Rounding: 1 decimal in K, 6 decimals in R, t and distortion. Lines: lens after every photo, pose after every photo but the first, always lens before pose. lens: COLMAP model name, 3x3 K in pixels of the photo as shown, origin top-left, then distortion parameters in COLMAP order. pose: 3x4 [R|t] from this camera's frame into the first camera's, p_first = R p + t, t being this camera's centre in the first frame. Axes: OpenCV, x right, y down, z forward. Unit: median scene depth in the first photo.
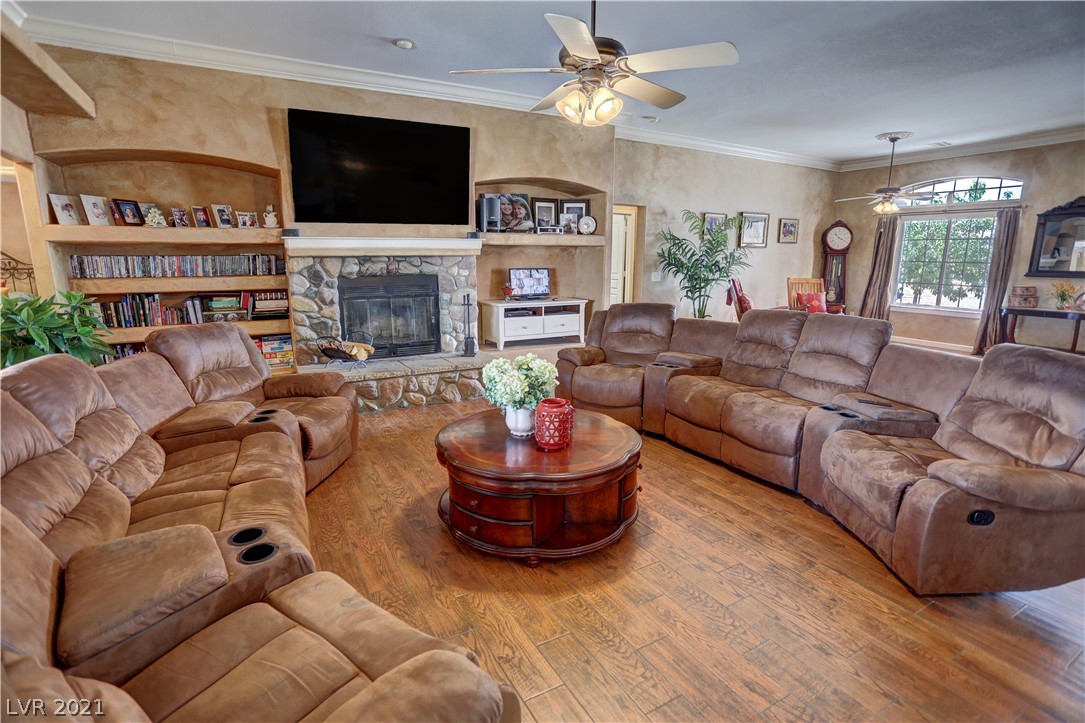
lens RADIAL K [[528.7, 0, 545.3], [0, 528.7, 363.9], [0, 0, 1]] dist [-0.067660, 0.024465]
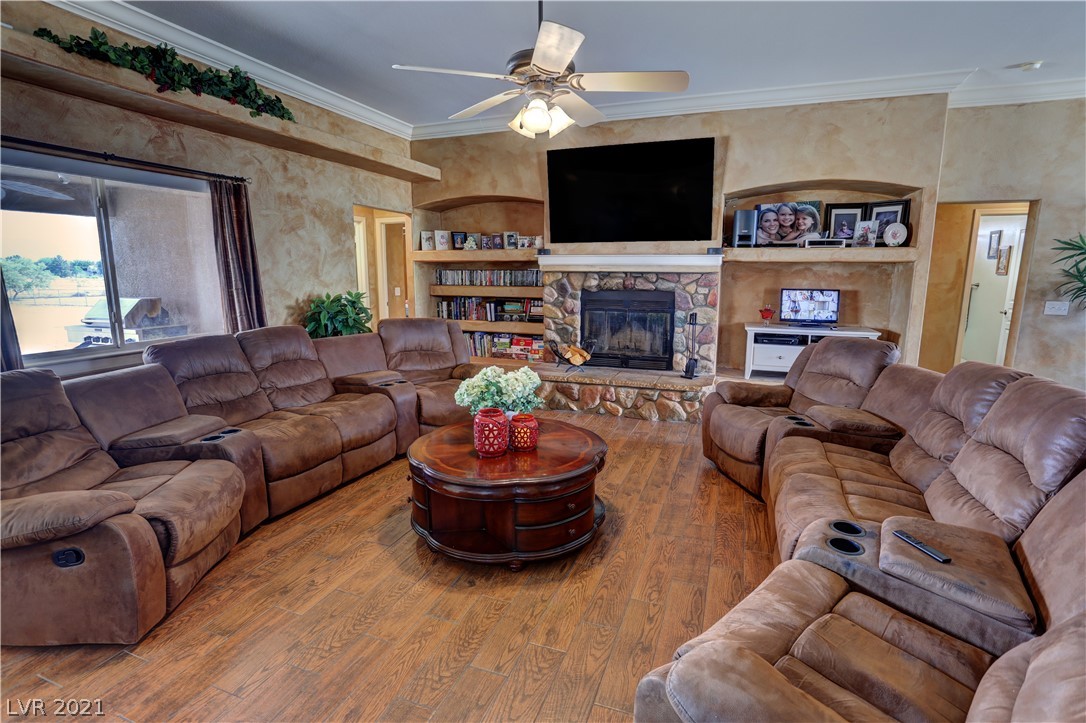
lens RADIAL K [[529.2, 0, 537.9], [0, 529.2, 362.2], [0, 0, 1]] dist [-0.067660, 0.024465]
pose [[0.635461, 0.128806, -0.761313, 0.436186], [-0.155753, 0.987103, 0.037002, -0.038890], [0.756260, 0.095063, 0.647328, 0.197980]]
